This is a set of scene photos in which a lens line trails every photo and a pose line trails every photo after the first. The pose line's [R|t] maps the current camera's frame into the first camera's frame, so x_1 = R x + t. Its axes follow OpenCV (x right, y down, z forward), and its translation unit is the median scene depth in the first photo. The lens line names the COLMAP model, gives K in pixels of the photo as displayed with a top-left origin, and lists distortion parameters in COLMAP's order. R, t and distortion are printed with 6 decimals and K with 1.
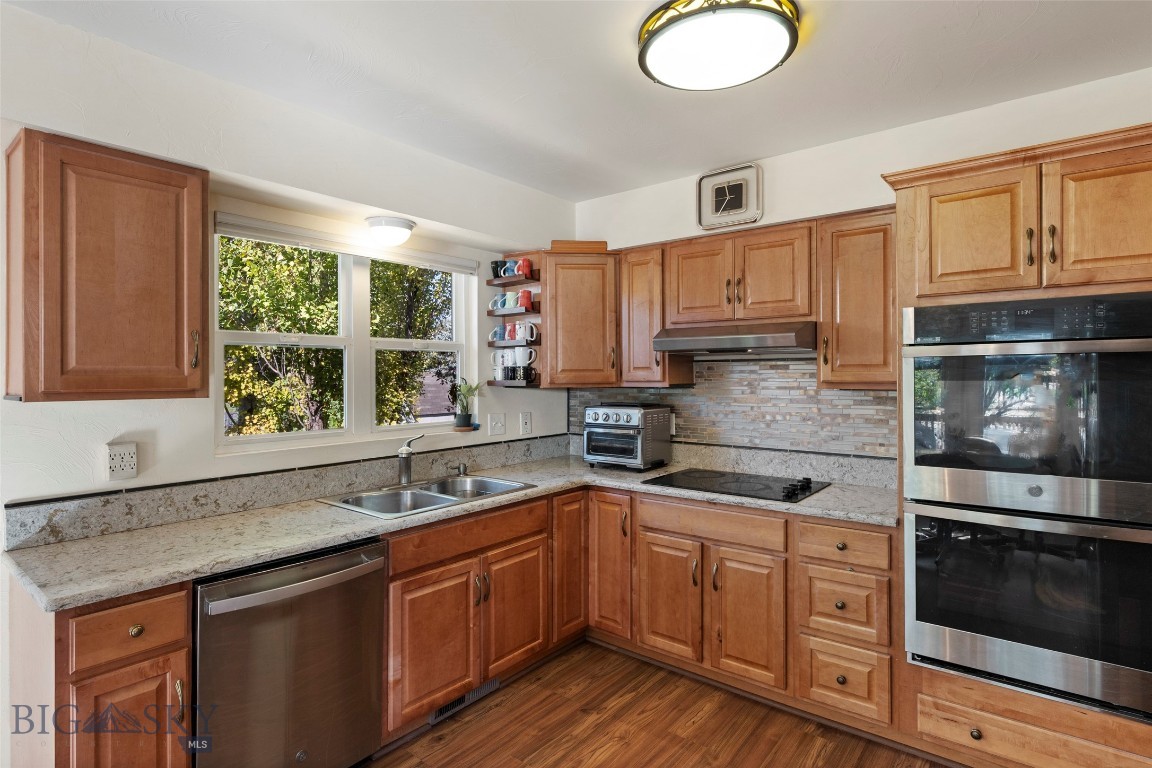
lens RADIAL K [[597.8, 0, 578.8], [0, 597.8, 375.5], [0, 0, 1]] dist [-0.006442, 0.003212]
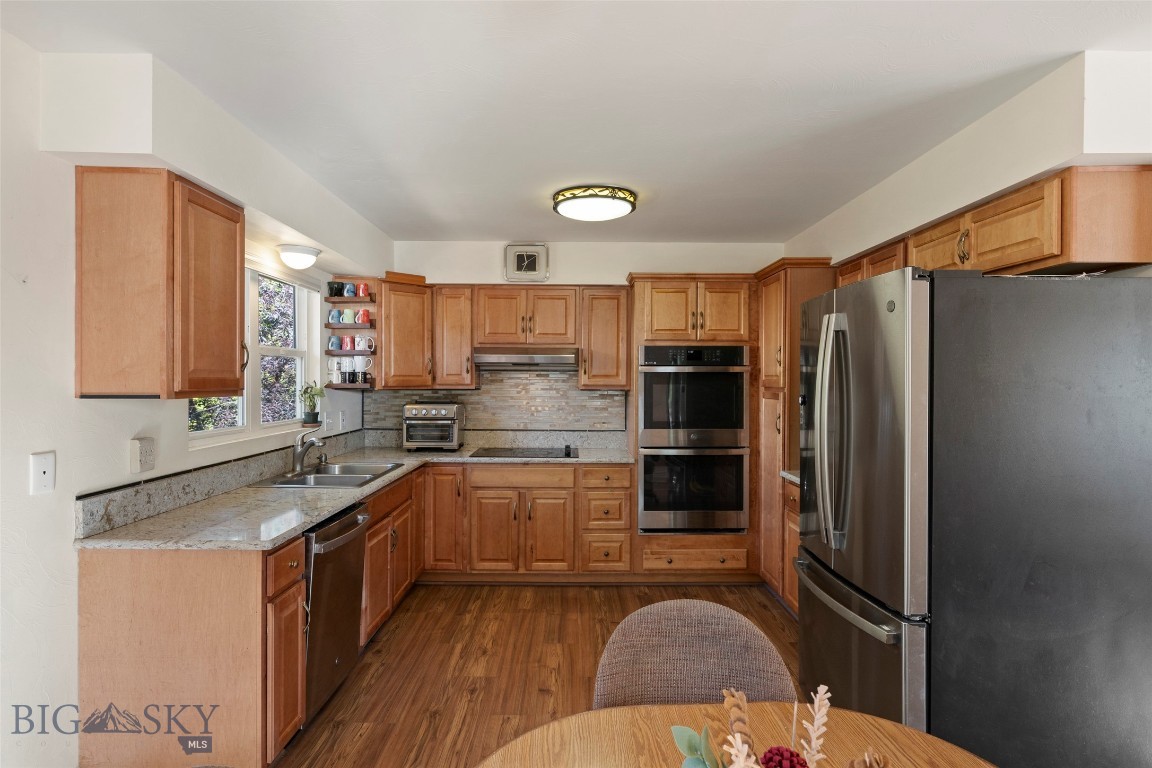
lens RADIAL K [[597.8, 0, 586.3], [0, 597.8, 383.3], [0, 0, 1]] dist [-0.006442, 0.003212]
pose [[0.770540, 0.004729, 0.637374, -0.622441], [-0.007850, 0.999967, 0.002070, 0.002305], [-0.637344, -0.006598, 0.770552, -0.272347]]
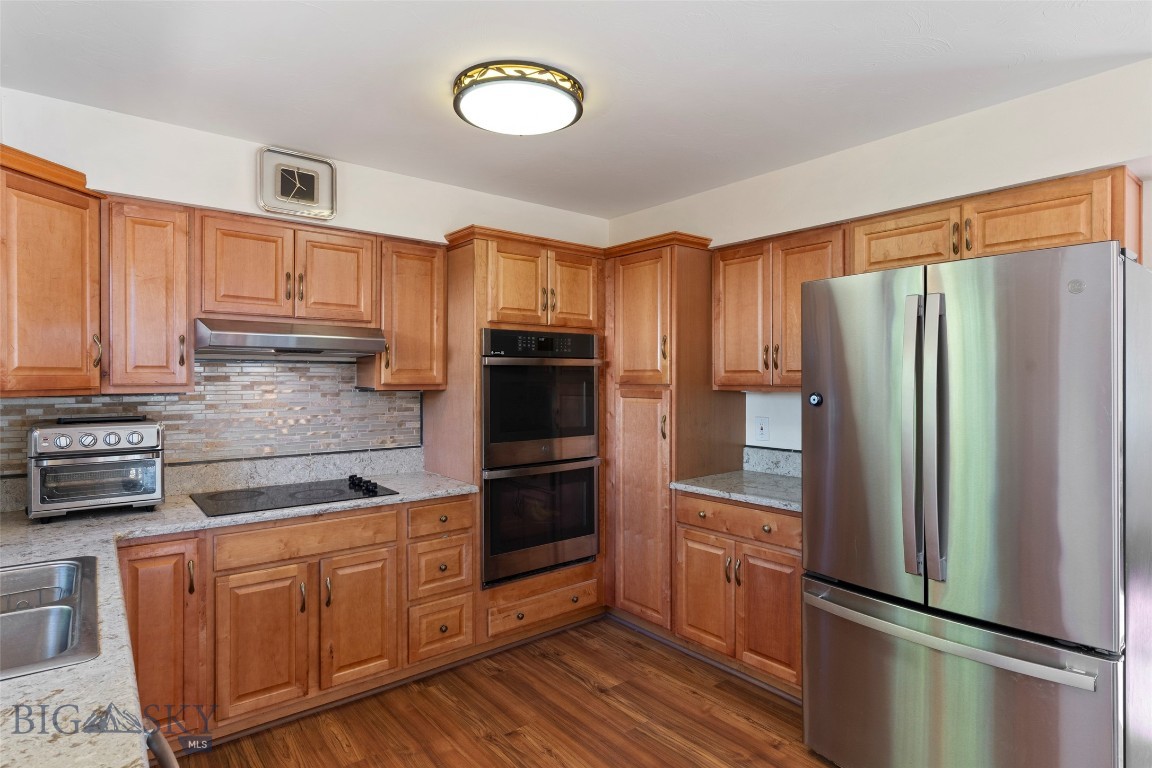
lens RADIAL K [[597.8, 0, 575.0], [0, 597.8, 379.1], [0, 0, 1]] dist [-0.006442, 0.003212]
pose [[0.220613, 0.002569, 0.975358, -0.582794], [-0.001296, 0.999996, -0.002340, 0.003570], [-0.975361, -0.000748, 0.220615, 0.399086]]
